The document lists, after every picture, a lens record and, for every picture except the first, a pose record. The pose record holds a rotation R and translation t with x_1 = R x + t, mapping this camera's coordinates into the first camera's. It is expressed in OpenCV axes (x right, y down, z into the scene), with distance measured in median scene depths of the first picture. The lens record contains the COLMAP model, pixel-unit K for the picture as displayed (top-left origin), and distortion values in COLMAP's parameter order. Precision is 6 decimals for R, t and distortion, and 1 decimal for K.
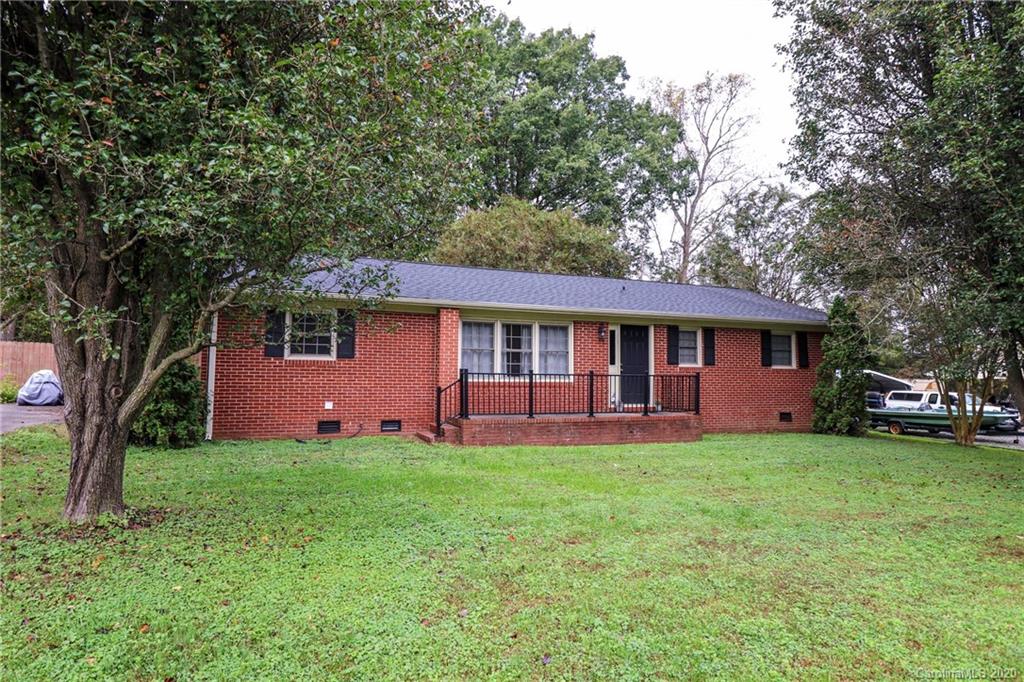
lens RADIAL K [[621.6, 0, 510.6], [0, 621.6, 337.9], [0, 0, 1]] dist [-0.004741, -0.002419]
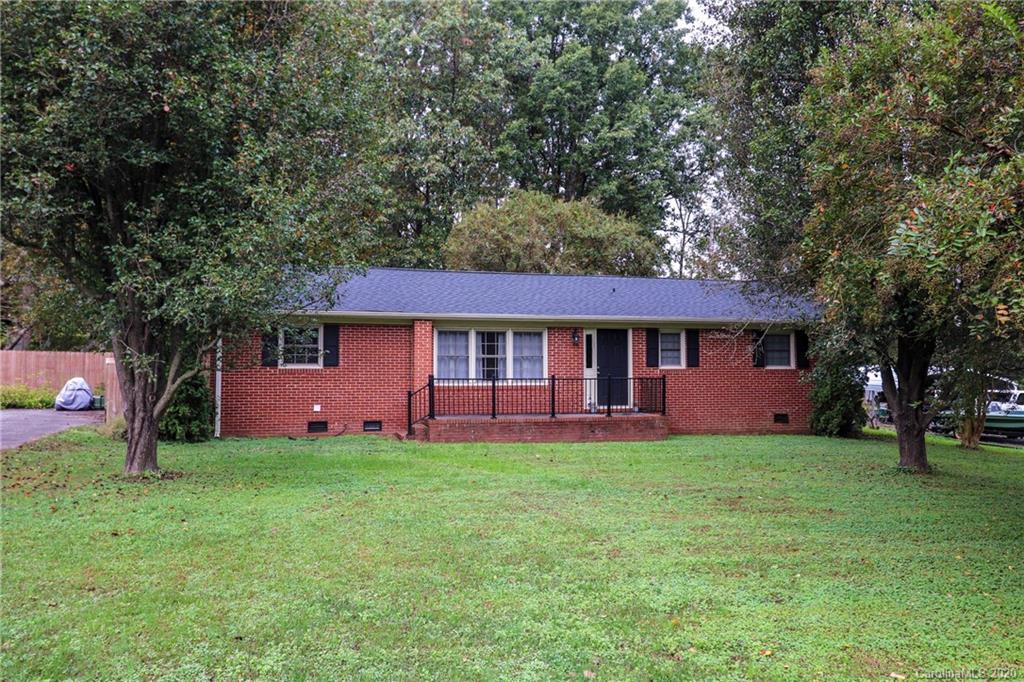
lens RADIAL K [[813.0, 0, 510.5], [0, 813.0, 342.0], [0, 0, 1]] dist [-0.002454, 0.006331]
pose [[0.991949, -0.015576, -0.125677, 0.219924], [0.018463, 0.999591, 0.021843, -0.034325], [0.125286, -0.023987, 0.991831, -0.384206]]
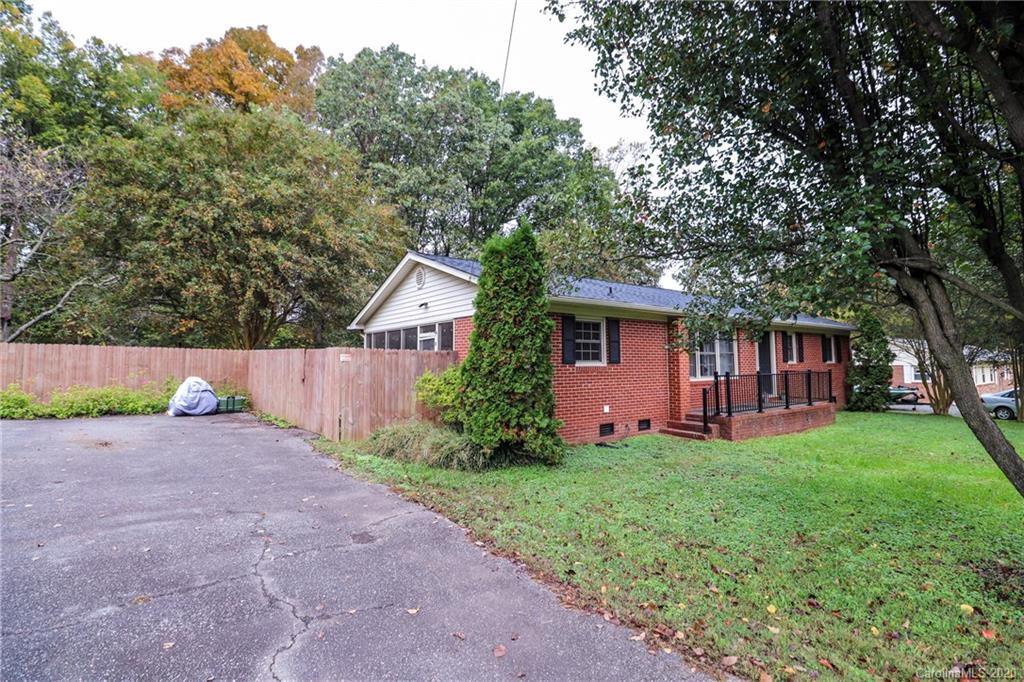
lens RADIAL K [[471.8, 0, 513.9], [0, 471.8, 339.1], [0, 0, 1]] dist [-0.011577, -0.006396]
pose [[0.970472, -0.003947, 0.241182, -0.556218], [0.001835, 0.999958, 0.008982, -0.014940], [-0.241207, -0.008274, 0.970438, 0.232061]]
